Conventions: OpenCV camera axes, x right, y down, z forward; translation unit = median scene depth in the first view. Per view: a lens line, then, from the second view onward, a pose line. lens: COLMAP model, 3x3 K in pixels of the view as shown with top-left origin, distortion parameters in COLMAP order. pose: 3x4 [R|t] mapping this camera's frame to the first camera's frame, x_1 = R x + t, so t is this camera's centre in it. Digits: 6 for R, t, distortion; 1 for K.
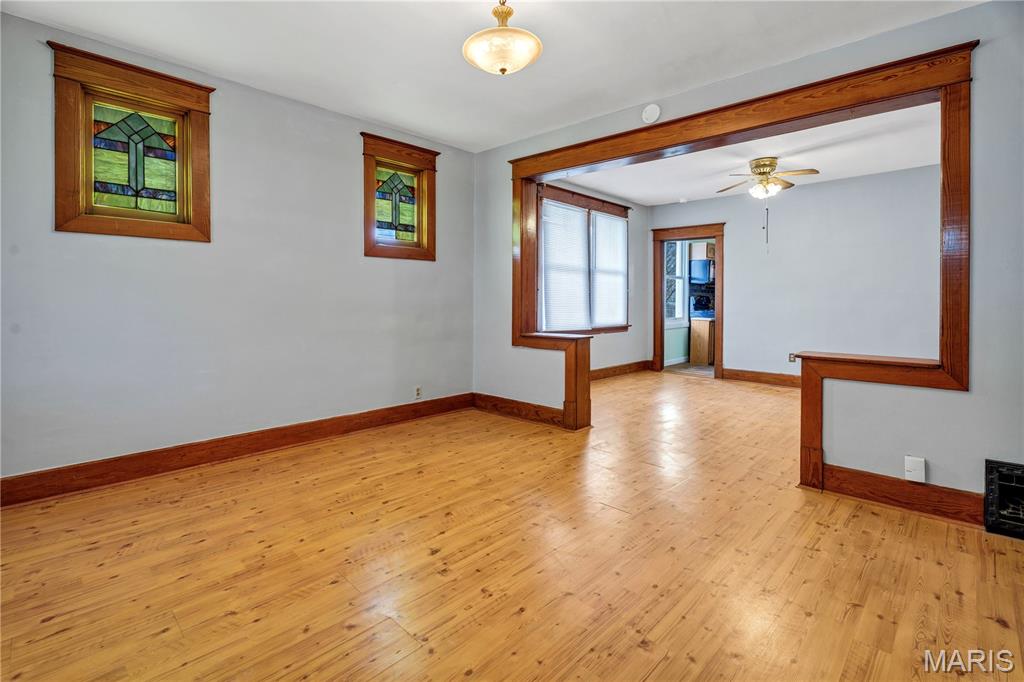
lens RADIAL K [[470.6, 0, 505.1], [0, 470.6, 302.6], [0, 0, 1]] dist [-0.001109, 0.000042]
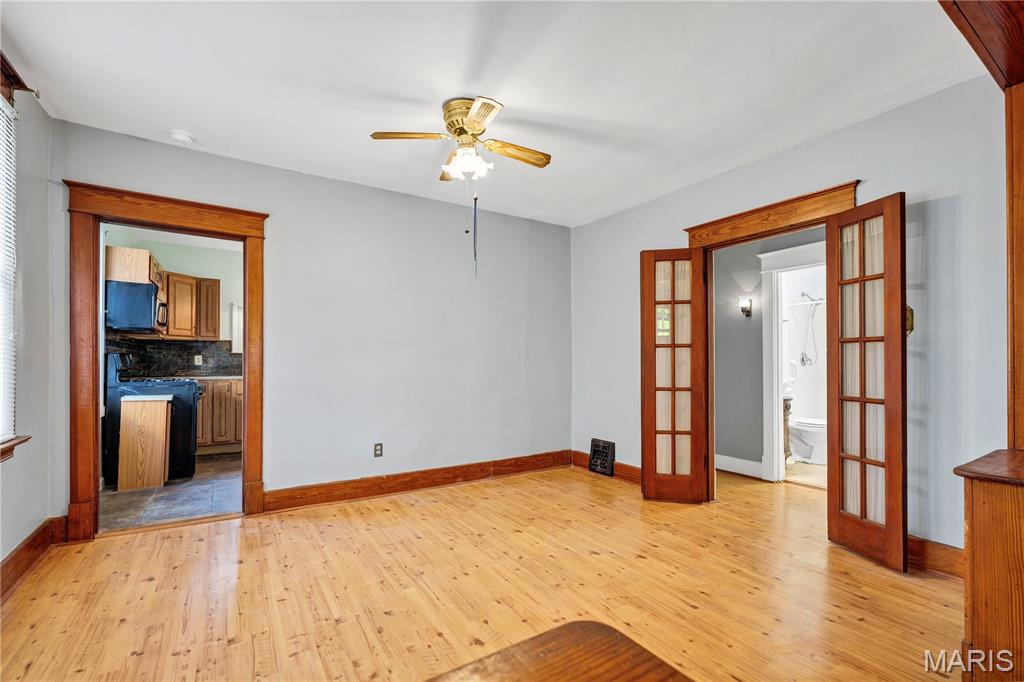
lens RADIAL K [[460.2, 0, 514.1], [0, 460.2, 358.1], [0, 0, 1]] dist [0.002909, 0.000180]
pose [[0.230651, 0.004989, 0.973024, 0.044217], [0.002725, 0.999980, -0.005774, -0.008361], [-0.973033, 0.003983, 0.230633, 0.958800]]
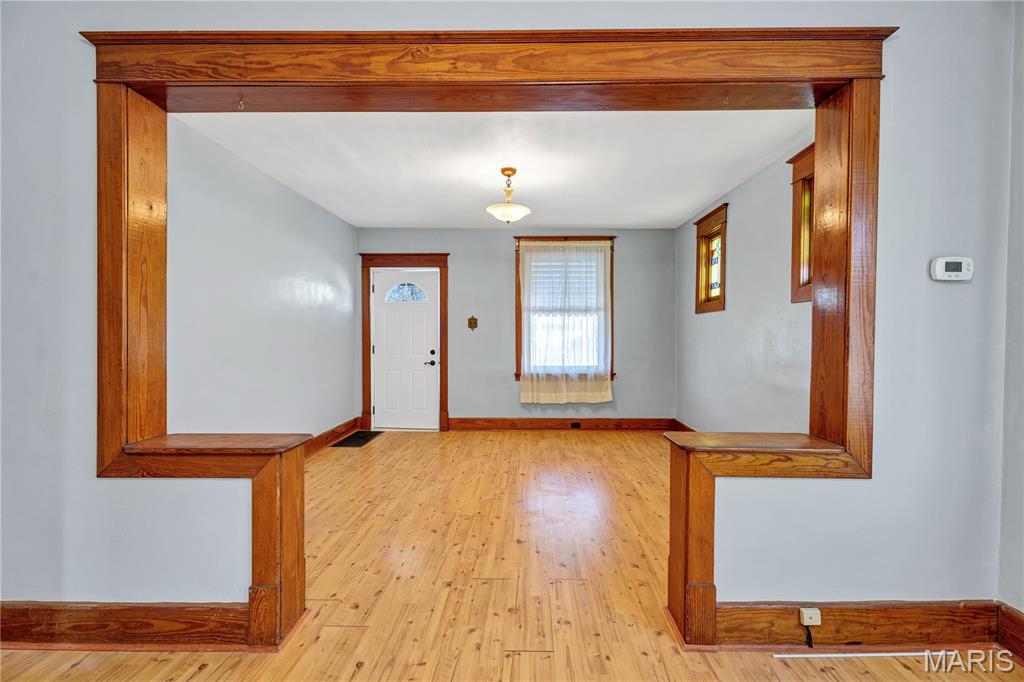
lens RADIAL K [[456.4, 0, 517.2], [0, 456.4, 340.1], [0, 0, 1]] dist [0.000552, 0.000375]
pose [[-0.732816, 0.000653, -0.680427, 0.585058], [-0.009971, 0.999882, 0.011698, -0.034107], [0.680354, 0.015357, -0.732723, 1.173146]]
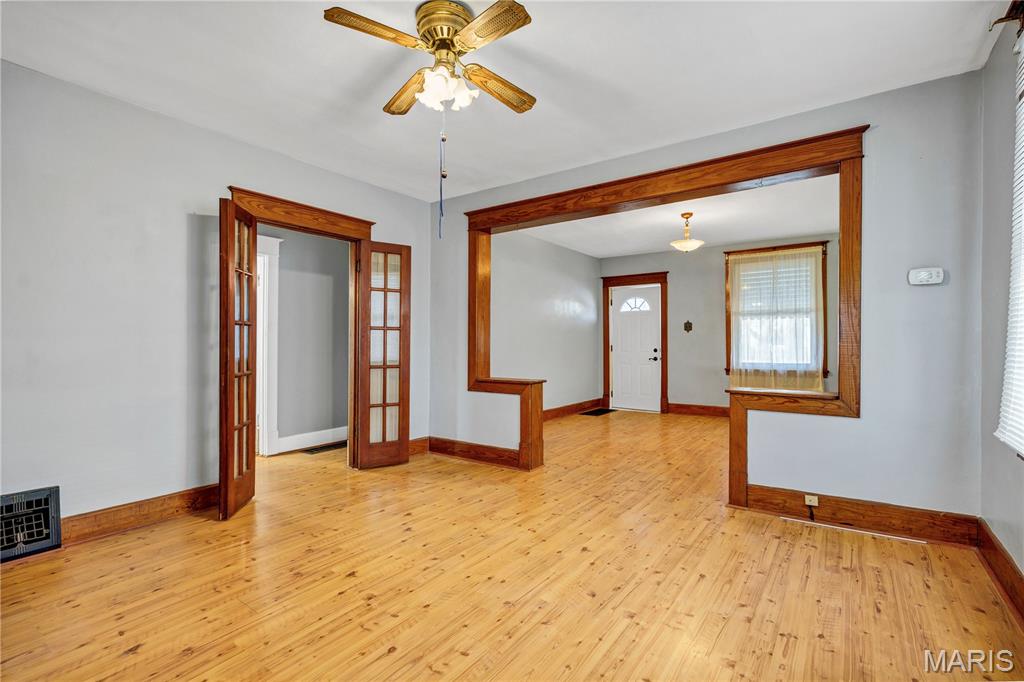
lens RADIAL K [[465.3, 0, 512.0], [0, 465.3, 341.0], [0, 0, 1]] dist [-0.001460, 0.000326]
pose [[-0.988817, -0.005100, -0.149044, 0.641738], [-0.004915, 0.999987, -0.001609, -0.009158], [0.149050, -0.000858, -0.988829, 1.668642]]
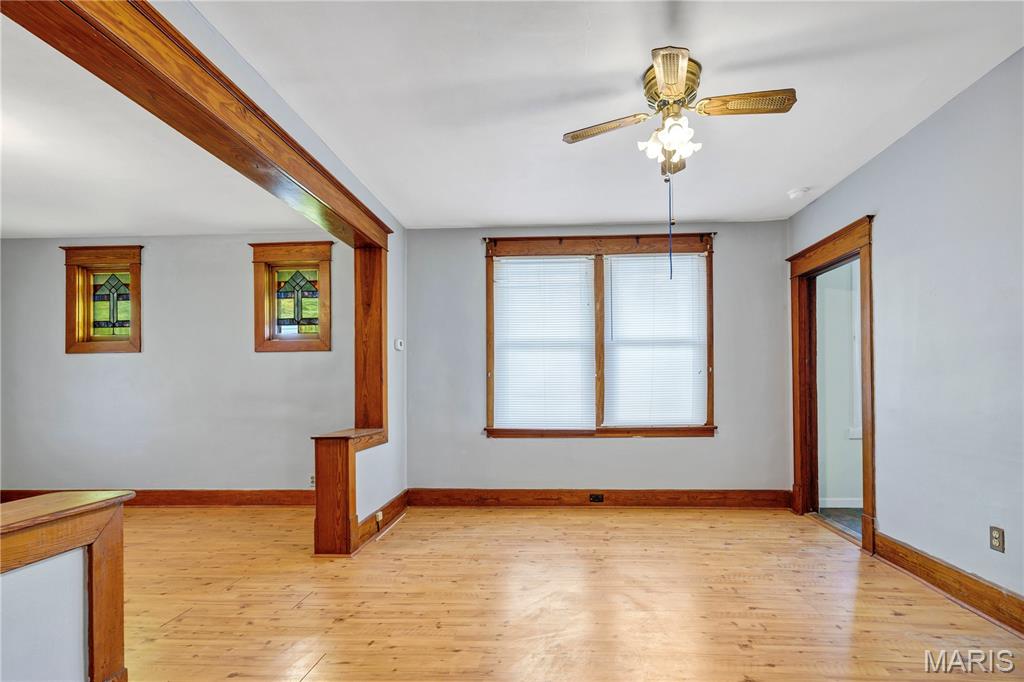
lens RADIAL K [[467.1, 0, 546.6], [0, 467.1, 387.4], [0, 0, 1]] dist [0.000448, 0.000338]
pose [[0.668213, -0.009942, -0.743904, 0.931729], [0.008740, 0.999947, -0.005513, -0.001760], [0.743919, -0.002818, 0.668264, 0.712215]]
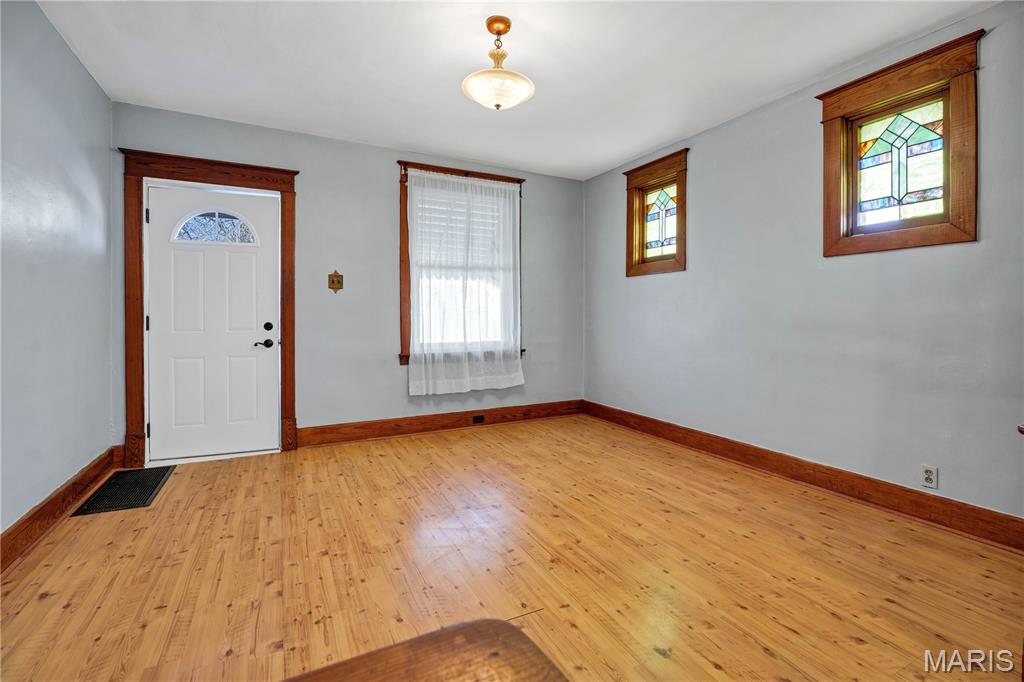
lens RADIAL K [[469.2, 0, 517.0], [0, 469.2, 317.6], [0, 0, 1]] dist [-0.013896, 0.000559]
pose [[-0.314488, -0.001142, -0.949261, 0.521569], [-0.008117, 0.999966, 0.001486, -0.000331], [0.949227, 0.008173, -0.314487, 0.711550]]
